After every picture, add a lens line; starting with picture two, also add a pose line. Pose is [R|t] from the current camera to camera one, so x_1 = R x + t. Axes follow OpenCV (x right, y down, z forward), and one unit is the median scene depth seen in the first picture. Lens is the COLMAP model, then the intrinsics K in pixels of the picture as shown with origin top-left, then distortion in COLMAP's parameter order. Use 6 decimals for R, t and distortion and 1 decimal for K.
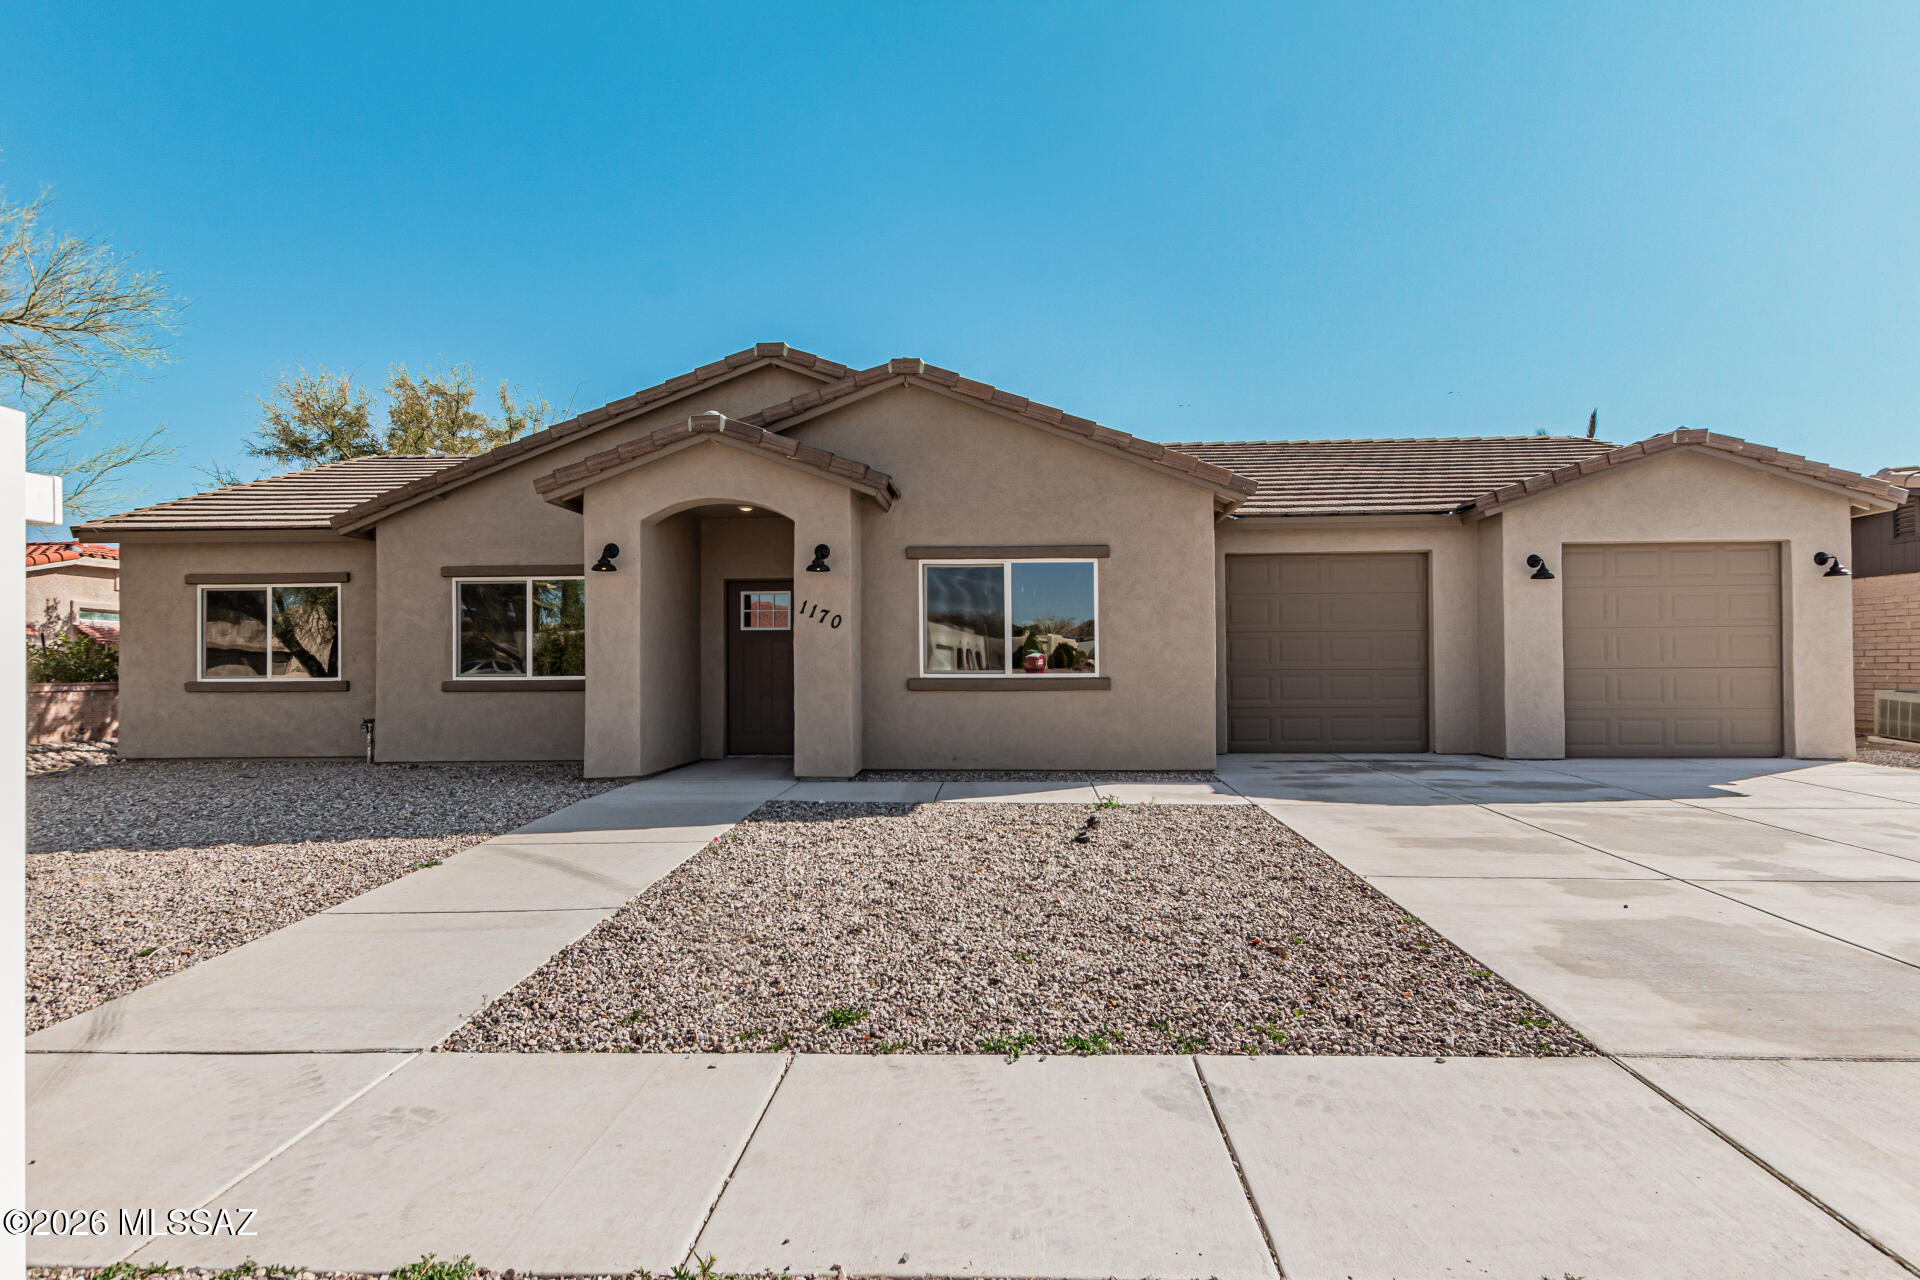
lens RADIAL K [[990.8, 0, 972.2], [0, 990.8, 653.0], [0, 0, 1]] dist [0.011000, 0.000435]
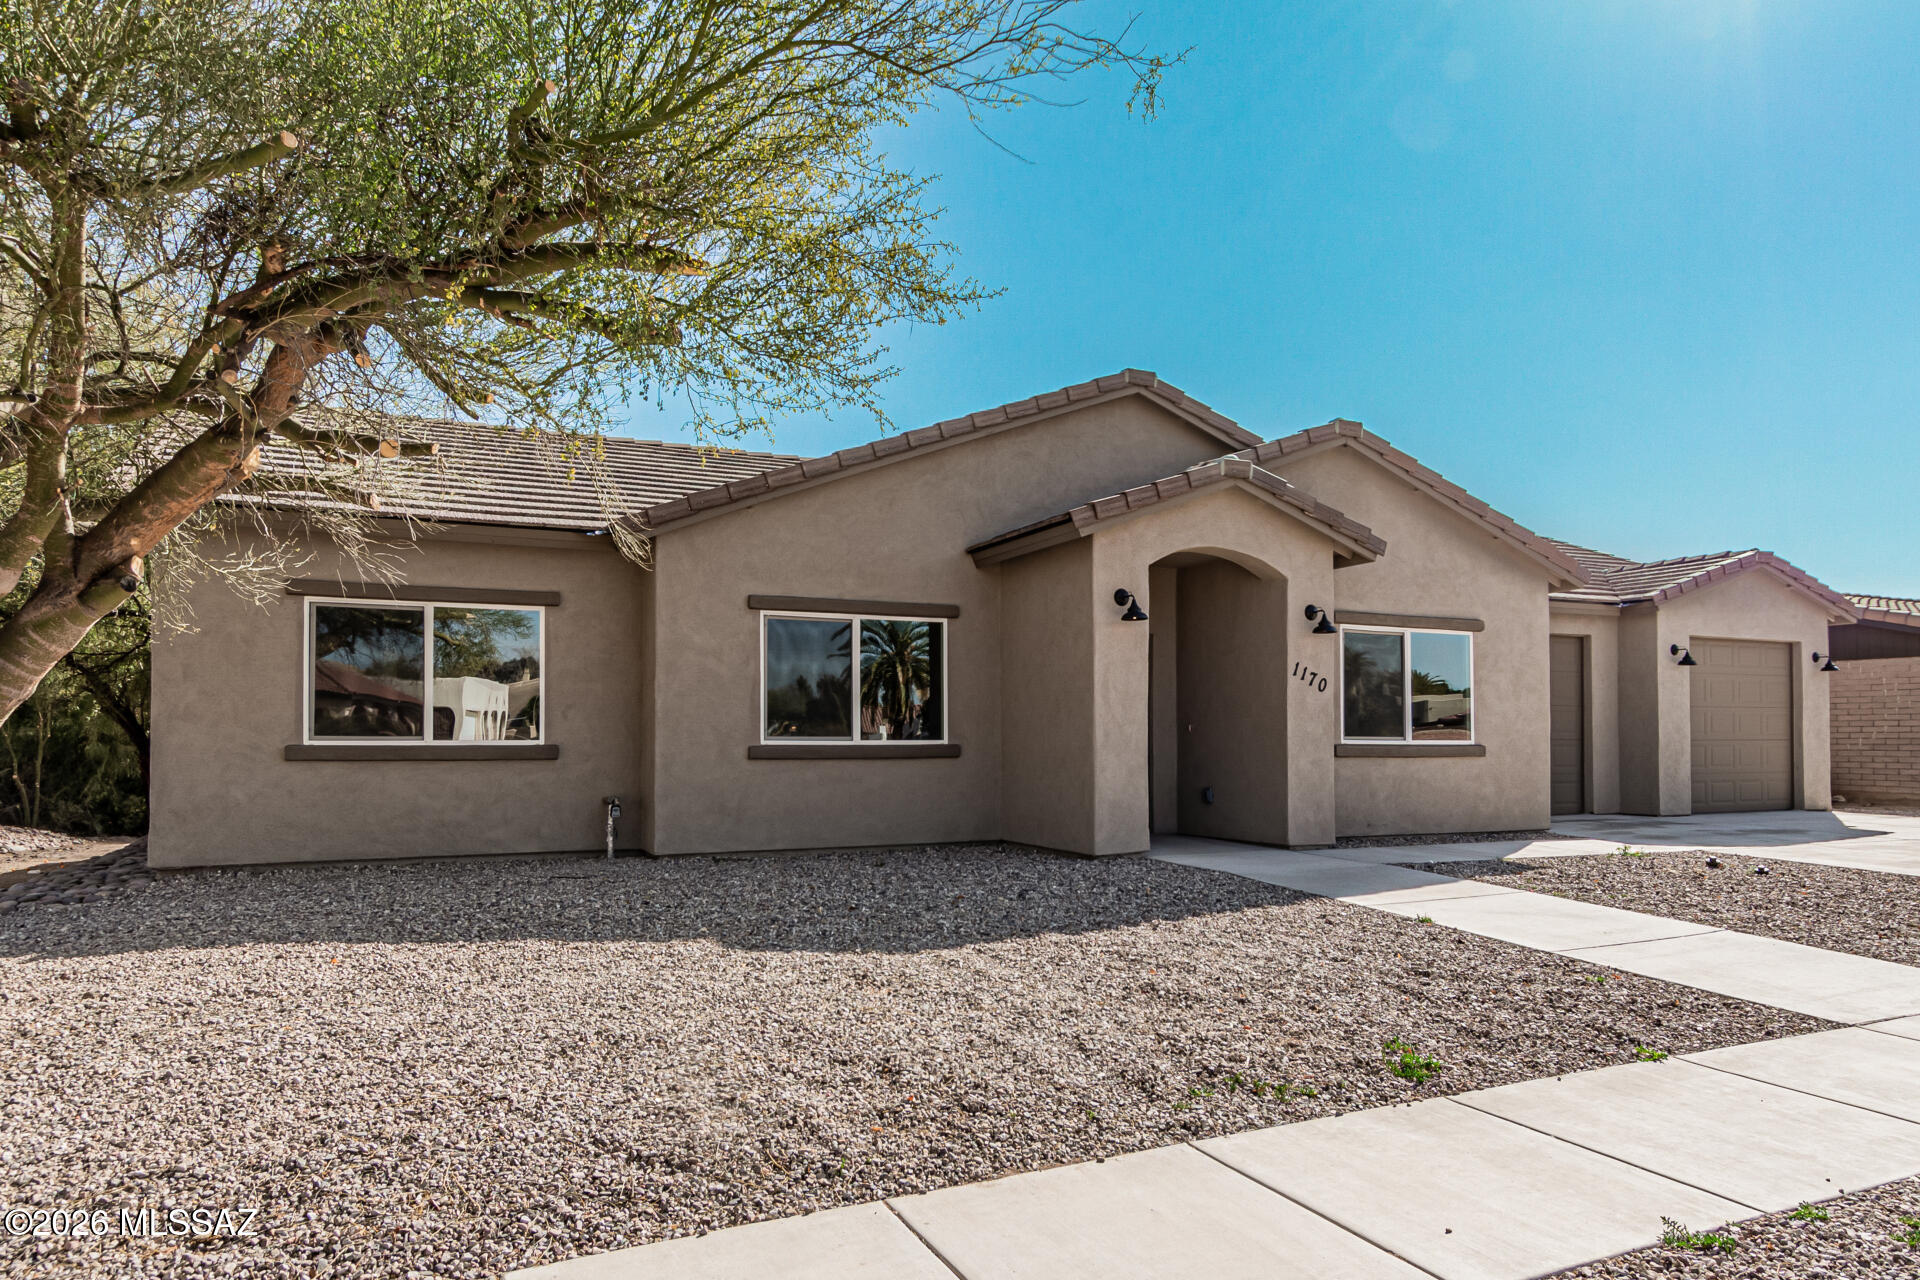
lens RADIAL K [[1325.7, 0, 960.1], [0, 1325.7, 722.9], [0, 0, 1]] dist [0.004577, 0.001723]
pose [[0.865688, 0.013720, 0.500397, -0.919586], [-0.014058, 0.999896, -0.003095, 0.012069], [-0.500387, -0.004356, 0.865791, 0.041466]]
